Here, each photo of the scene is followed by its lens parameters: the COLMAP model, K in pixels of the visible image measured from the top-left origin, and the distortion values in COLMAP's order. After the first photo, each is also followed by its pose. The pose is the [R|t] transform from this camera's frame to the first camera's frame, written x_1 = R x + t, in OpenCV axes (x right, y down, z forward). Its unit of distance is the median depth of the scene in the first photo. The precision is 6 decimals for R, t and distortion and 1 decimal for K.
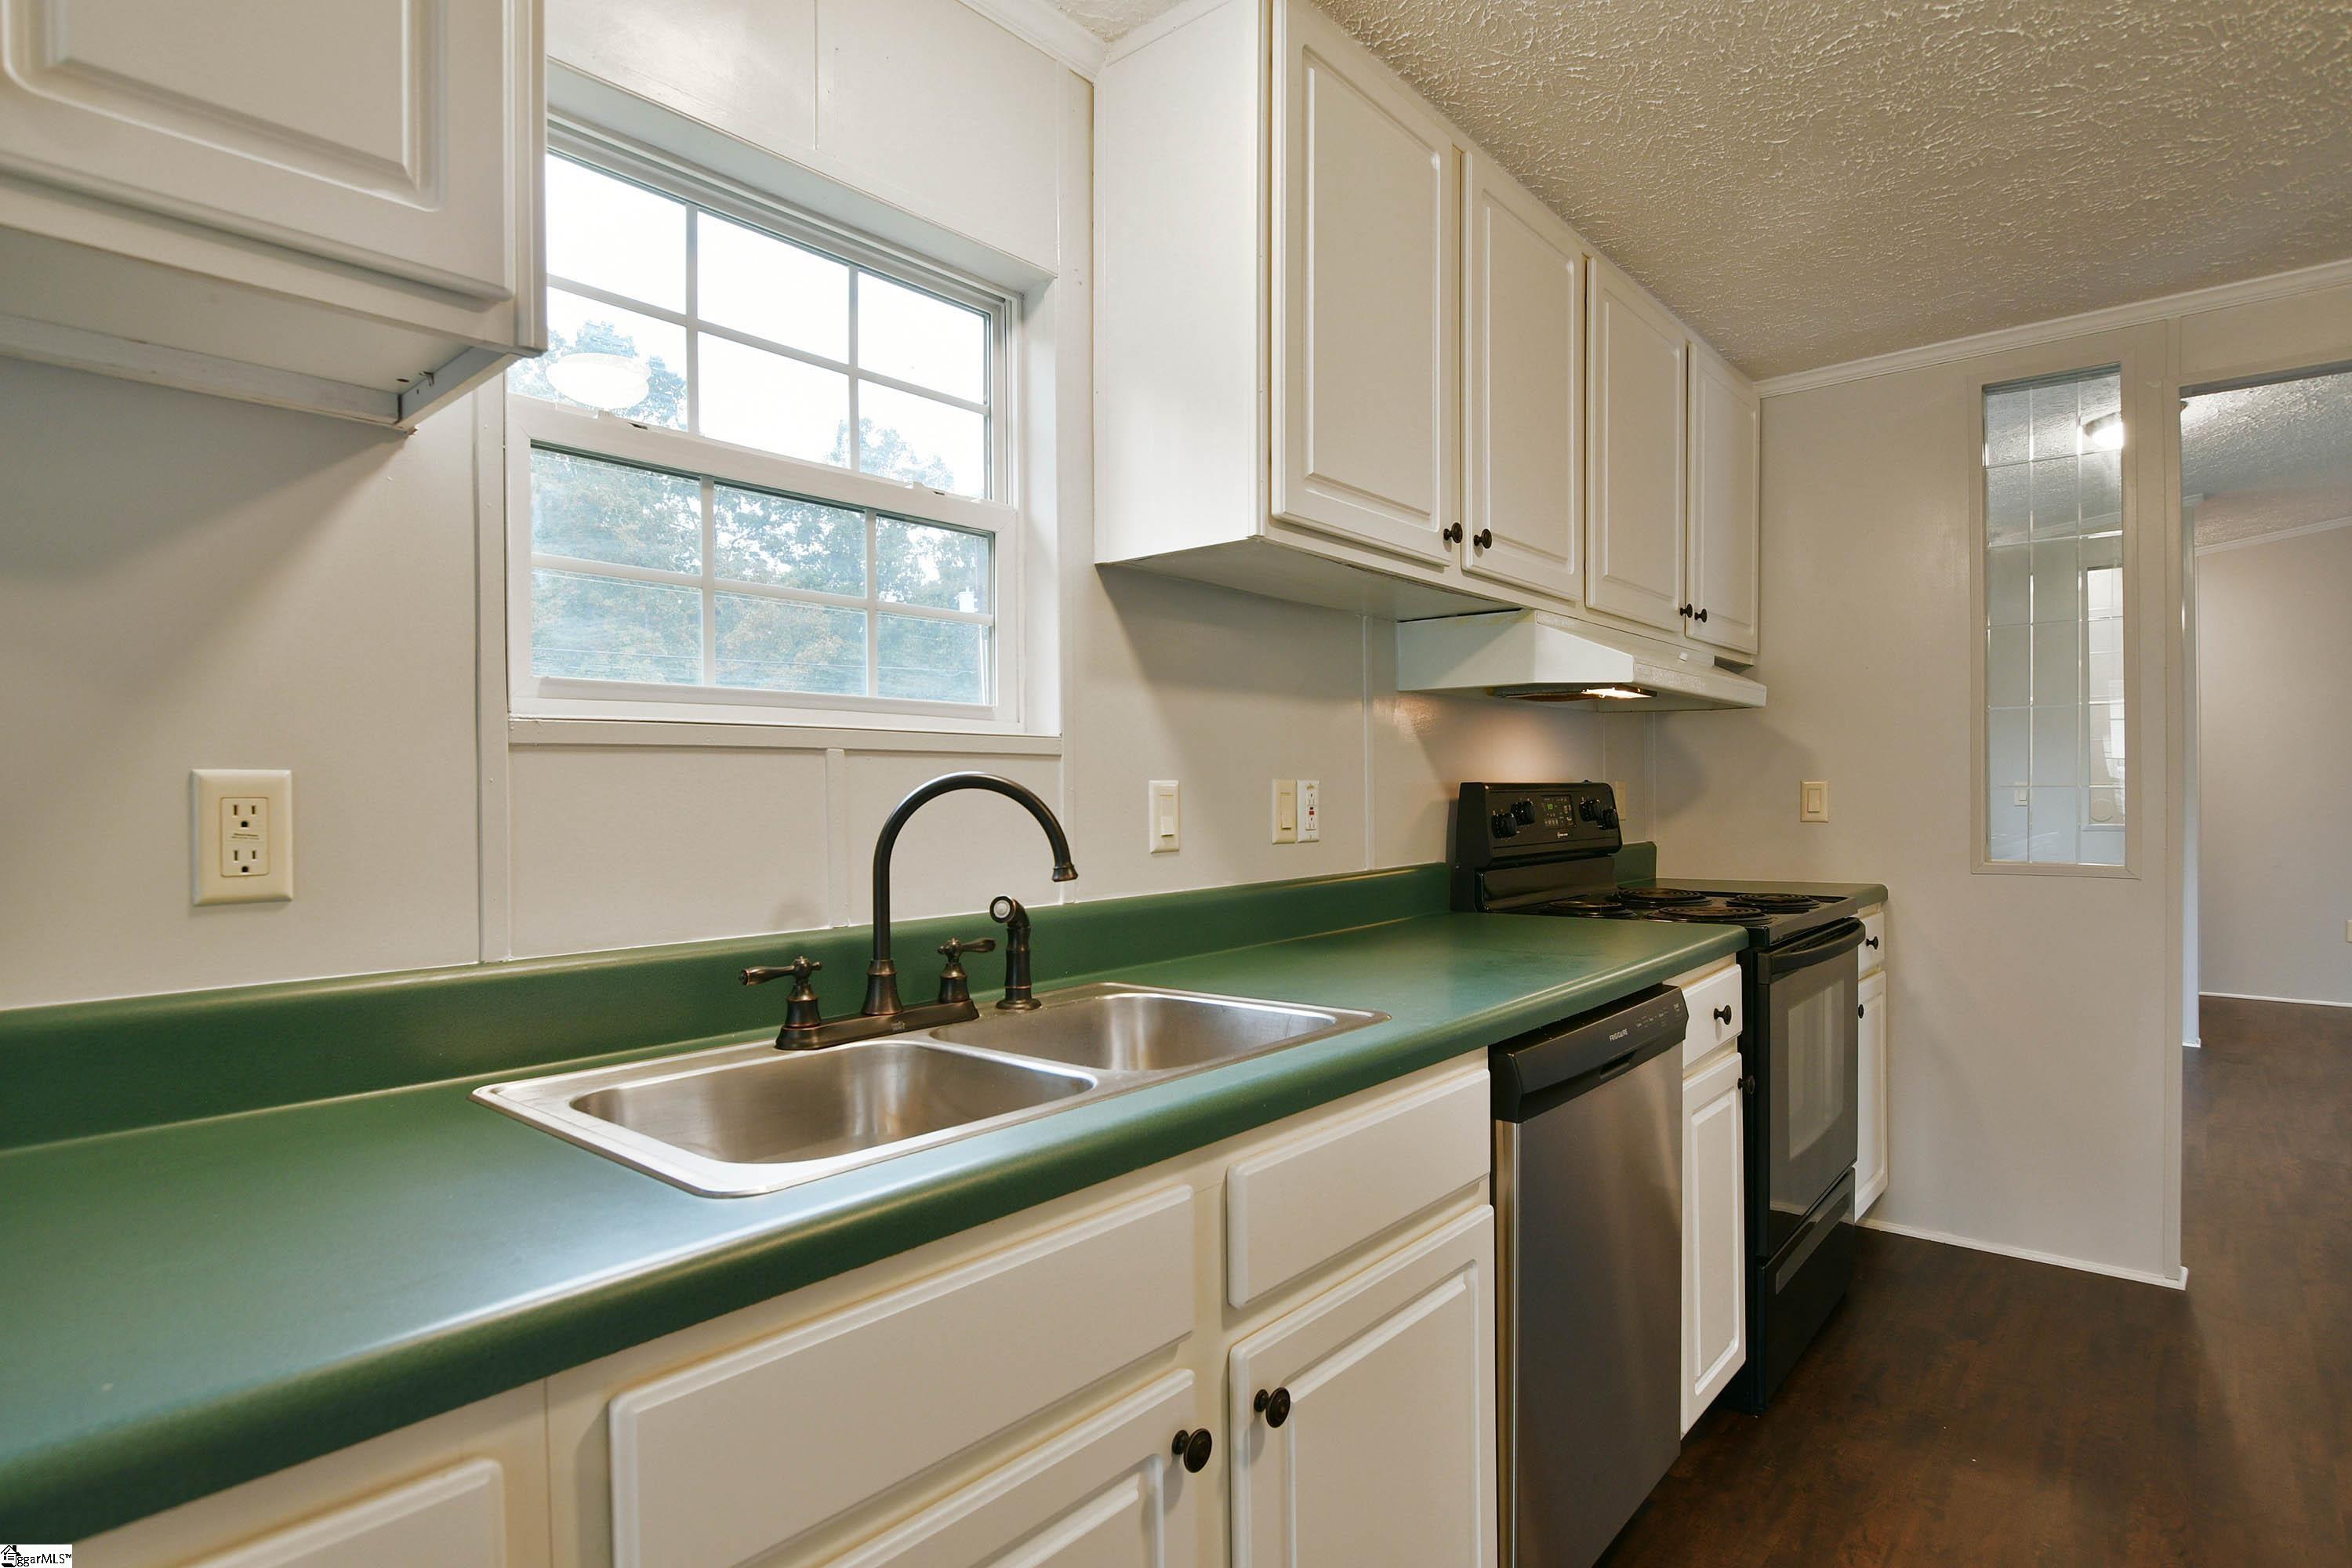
lens RADIAL K [[1195.1, 0, 1169.0], [0, 1195.1, 803.8], [0, 0, 1]] dist [-0.015391, 0.003490]
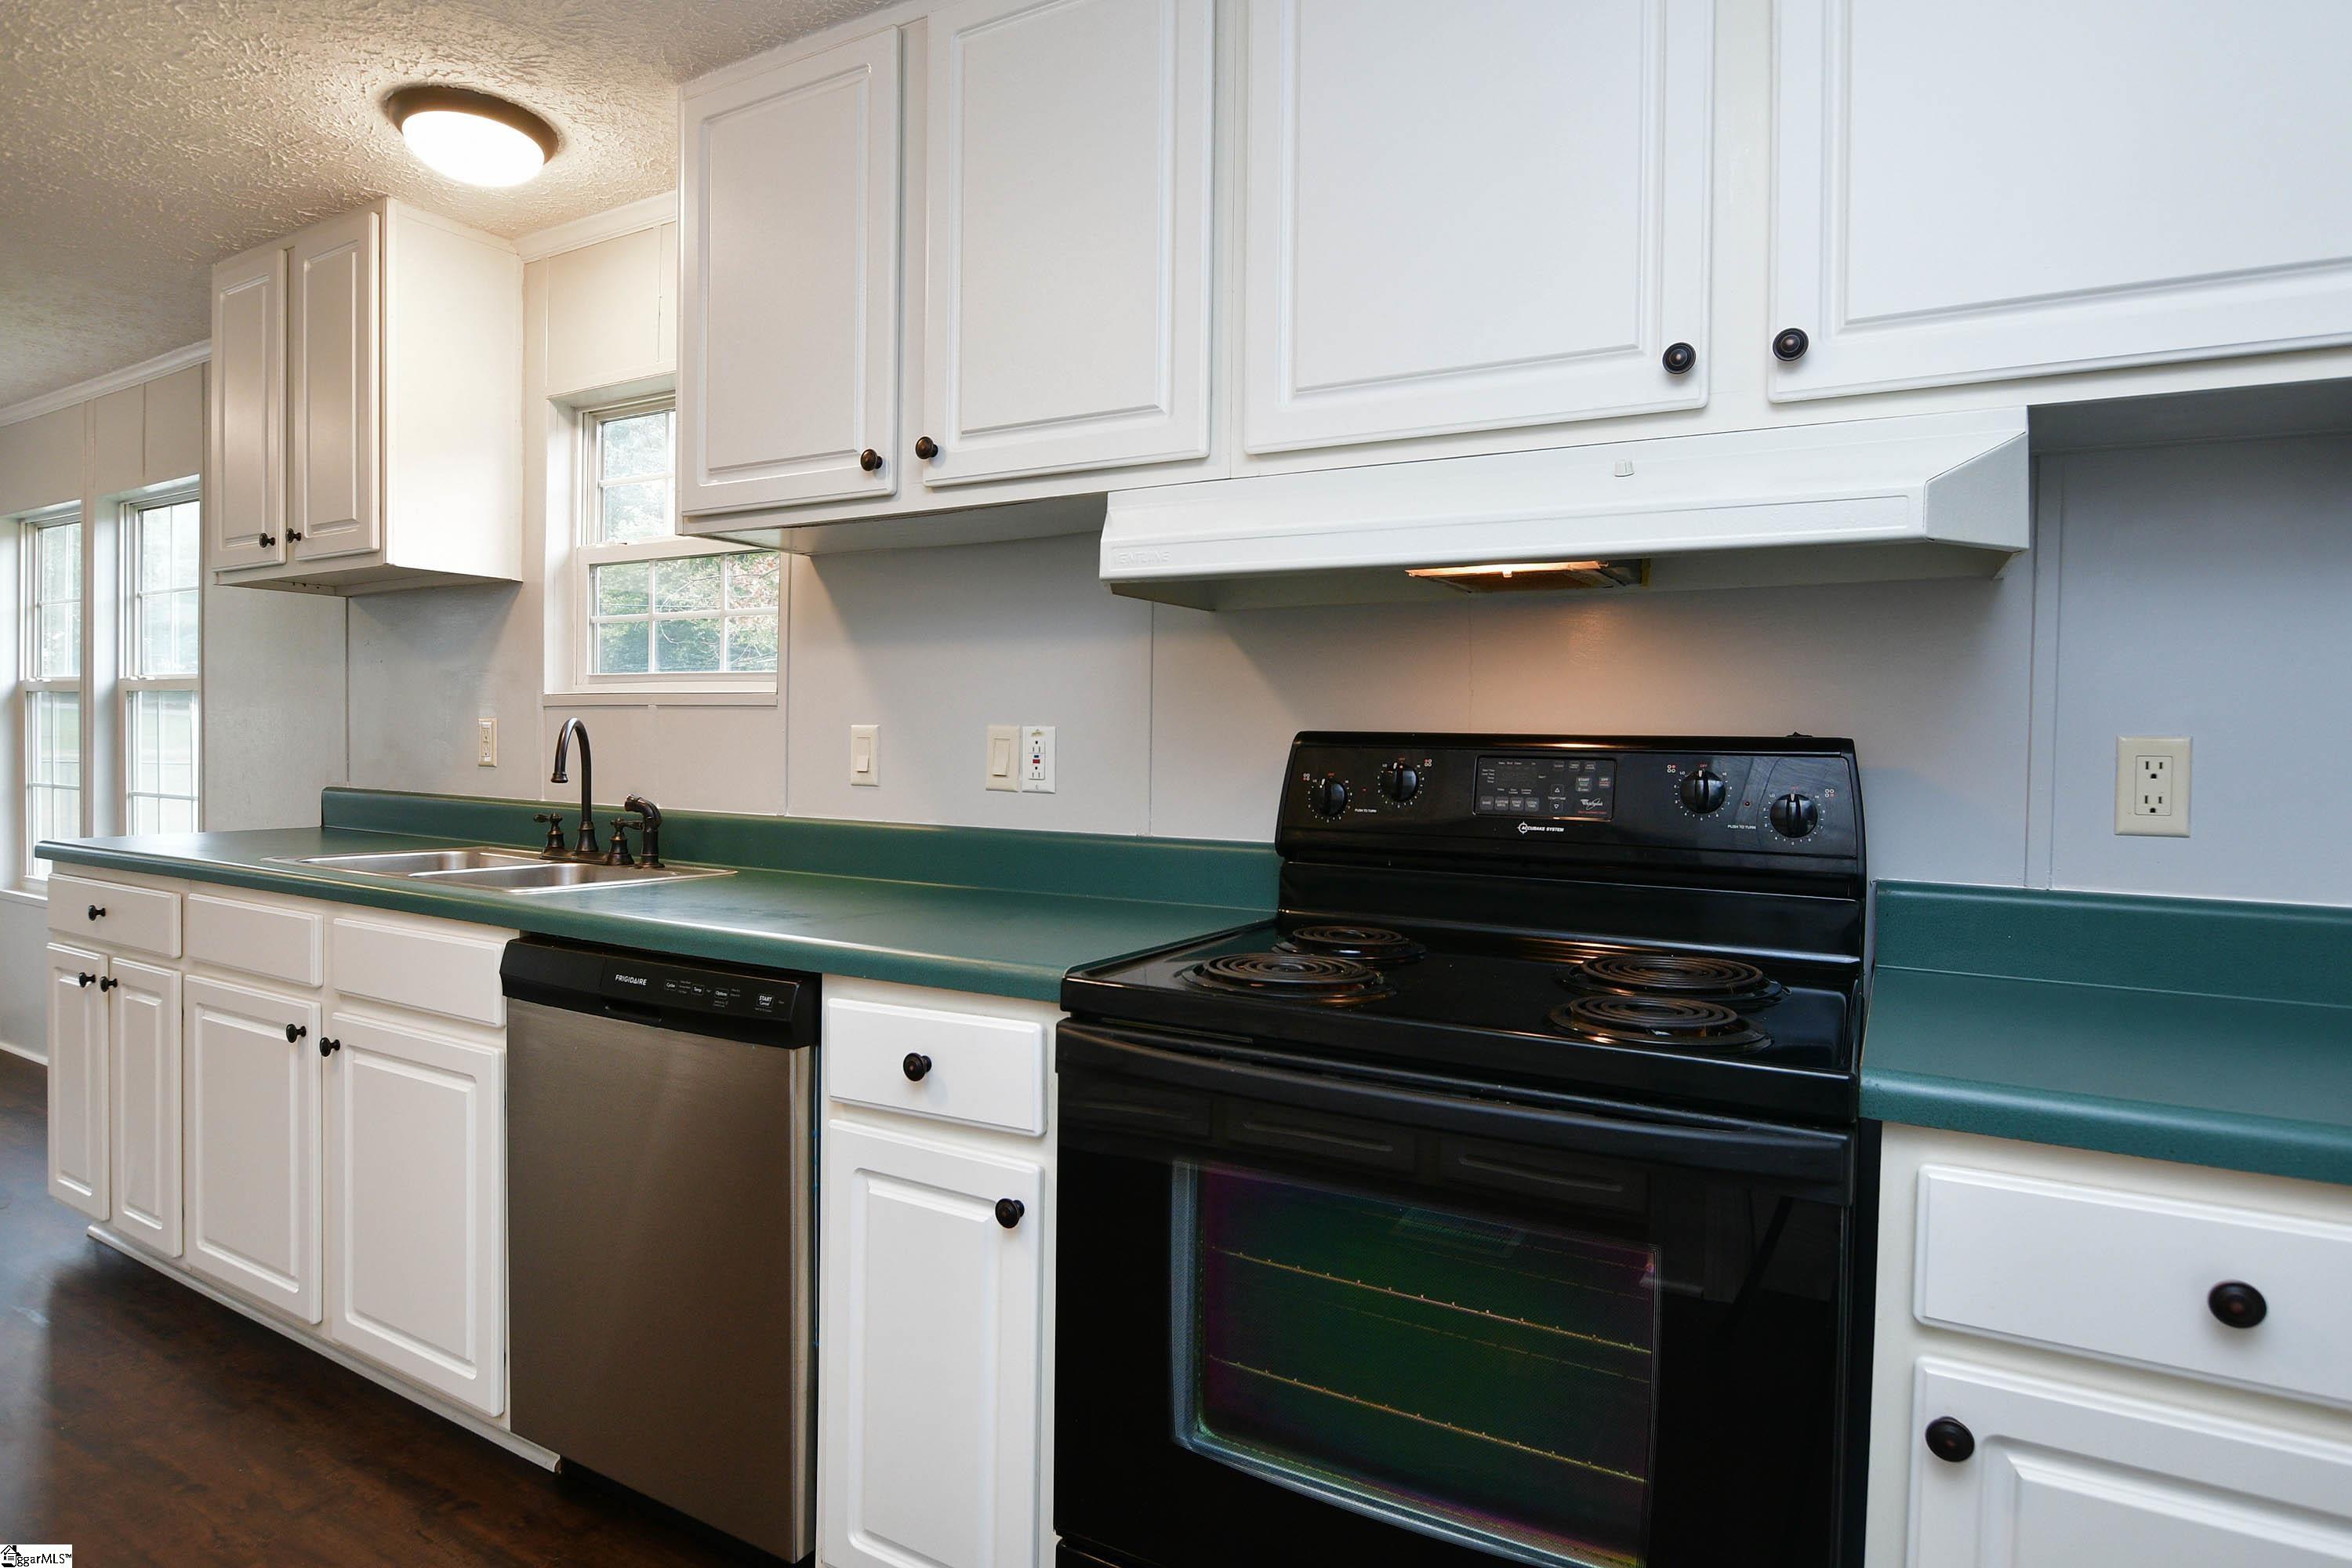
lens RADIAL K [[1195.1, 0, 1124.3], [0, 1195.1, 759.5], [0, 0, 1]] dist [-0.015391, 0.003490]
pose [[0.203599, 0.028588, -0.978637, 1.043163], [-0.027802, 0.999339, 0.023409, -0.017270], [0.978660, 0.022442, 0.204259, 0.876848]]
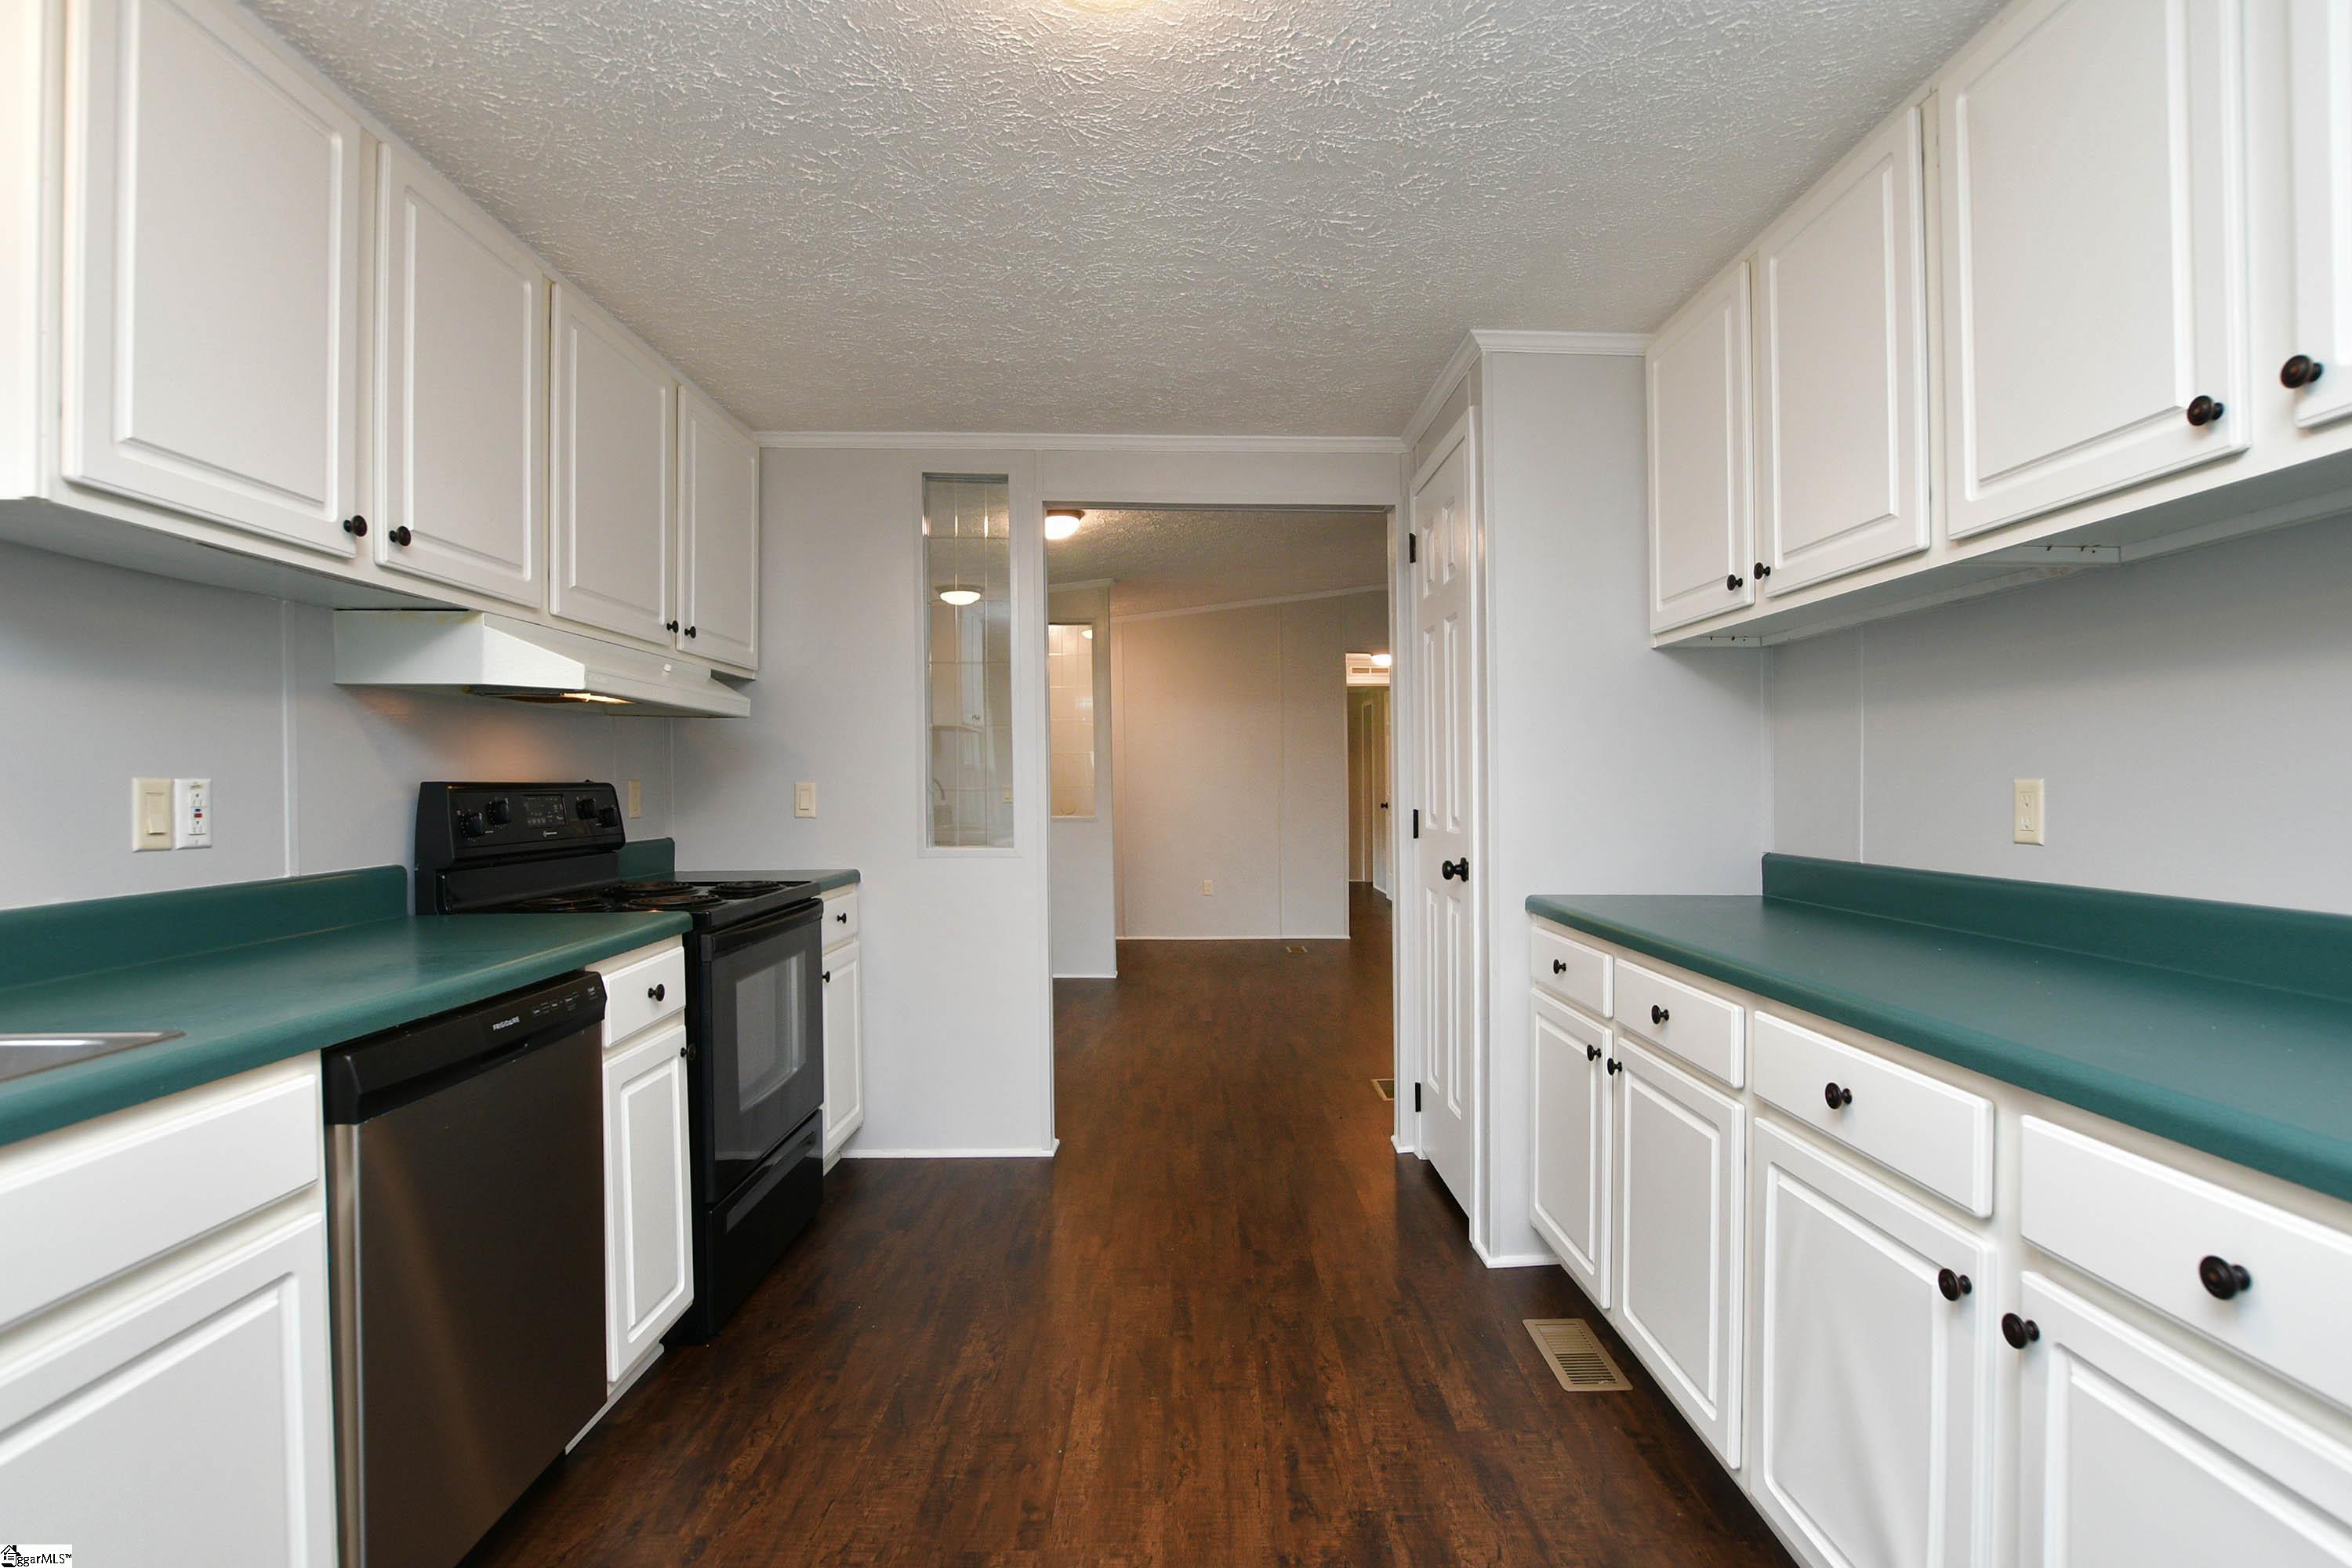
lens RADIAL K [[1136.3, 0, 1171.7], [0, 1136.3, 787.1], [0, 0, 1]] dist [-0.017493, -0.001295]
pose [[0.754898, 0.004767, 0.655824, 0.119716], [0.003145, 0.999936, -0.010889, -0.001983], [-0.655834, 0.010282, 0.754835, -0.105363]]
